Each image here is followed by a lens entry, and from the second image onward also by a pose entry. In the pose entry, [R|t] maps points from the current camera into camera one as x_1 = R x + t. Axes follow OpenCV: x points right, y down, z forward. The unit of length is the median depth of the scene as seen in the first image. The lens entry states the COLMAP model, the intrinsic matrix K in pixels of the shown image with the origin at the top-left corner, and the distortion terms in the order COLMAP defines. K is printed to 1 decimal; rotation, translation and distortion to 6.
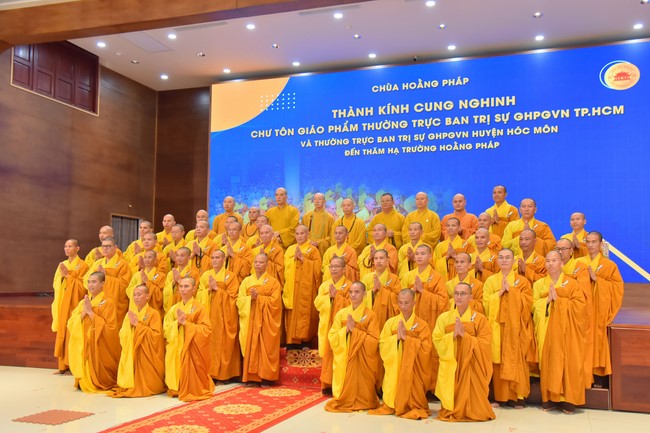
lens RADIAL K [[650.0, 0, 339.6], [0, 650.0, 228.3], [0, 0, 1]] dist [0.043338, 0.000000]
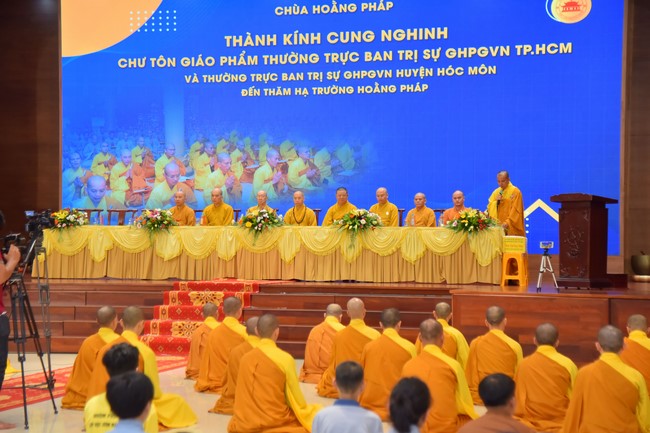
lens RADIAL K [[1295.4, 0, 329.2], [0, 1295.4, 215.5], [0, 0, 1]] dist [0.502050, 0.000000]
pose [[0.998892, -0.003344, 0.046941, 0.040878], [0.000786, 0.998519, 0.054402, -0.054087], [-0.047054, -0.054305, 0.997415, -0.612410]]
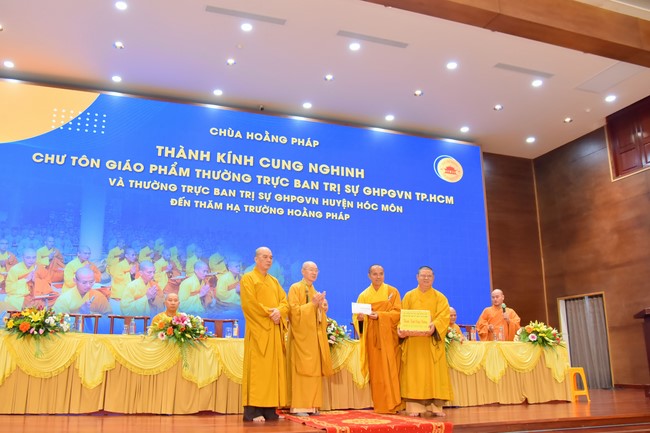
lens RADIAL K [[577.4, 0, 297.4], [0, 577.4, 208.9], [0, 0, 1]] dist [-0.121492, 0.071983]
pose [[0.797583, 0.145851, 0.585311, -0.278878], [-0.042234, 0.981449, -0.187012, 0.014944], [-0.601729, 0.124437, 0.788947, 0.381134]]
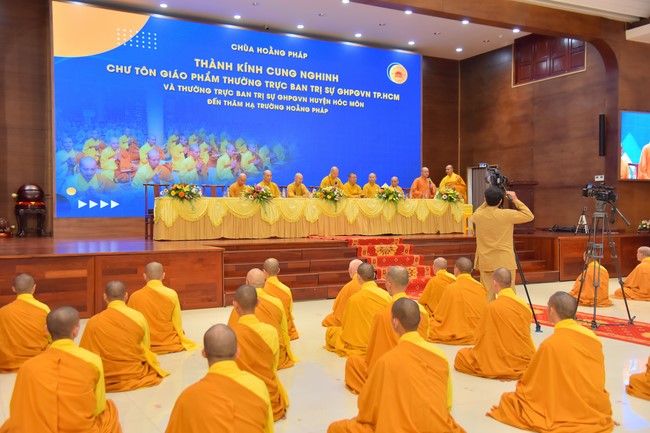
lens RADIAL K [[652.7, 0, 322.5], [0, 652.7, 214.3], [0, 0, 1]] dist [0.065615, 0.000000]
pose [[0.673243, -0.019288, 0.739170, -0.697045], [-0.043763, 0.996868, 0.065873, -0.007981], [-0.738125, -0.076697, 0.670290, 0.111526]]
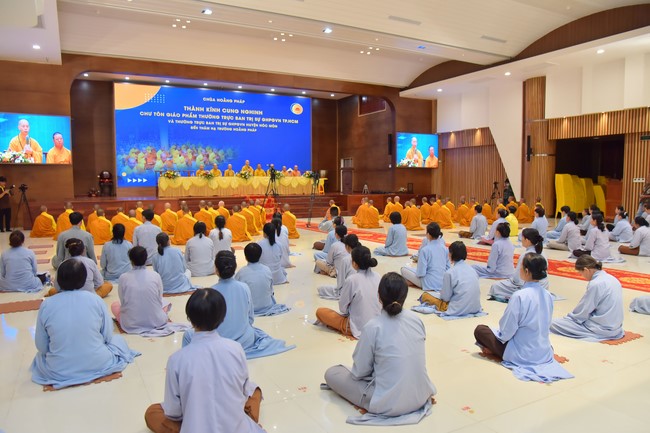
lens RADIAL K [[478.4, 0, 319.4], [0, 478.4, 225.2], [0, 0, 1]] dist [-0.087418, 0.004575]
pose [[0.685486, -0.081255, 0.723538, -0.884190], [-0.041092, 0.987852, 0.149869, -0.050493], [-0.726926, -0.132464, 0.673819, -0.417334]]
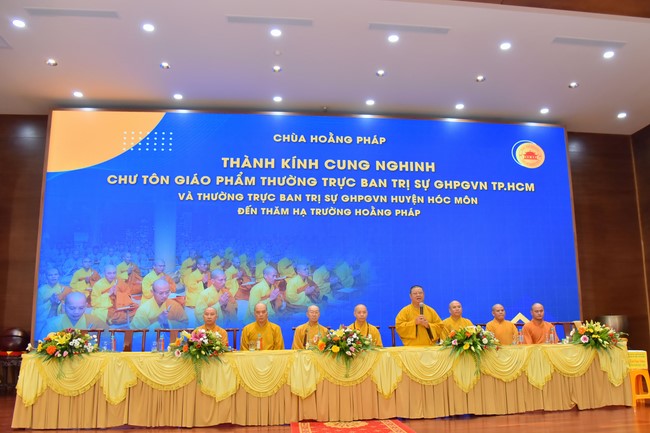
lens RADIAL K [[545.8, 0, 359.3], [0, 545.8, 243.7], [0, 0, 1]] dist [-0.122022, 0.074959]
pose [[0.893201, 0.045144, 0.447386, -0.160735], [-0.004077, 0.995720, -0.092334, -0.014305], [-0.449639, 0.080649, 0.889562, 0.349111]]
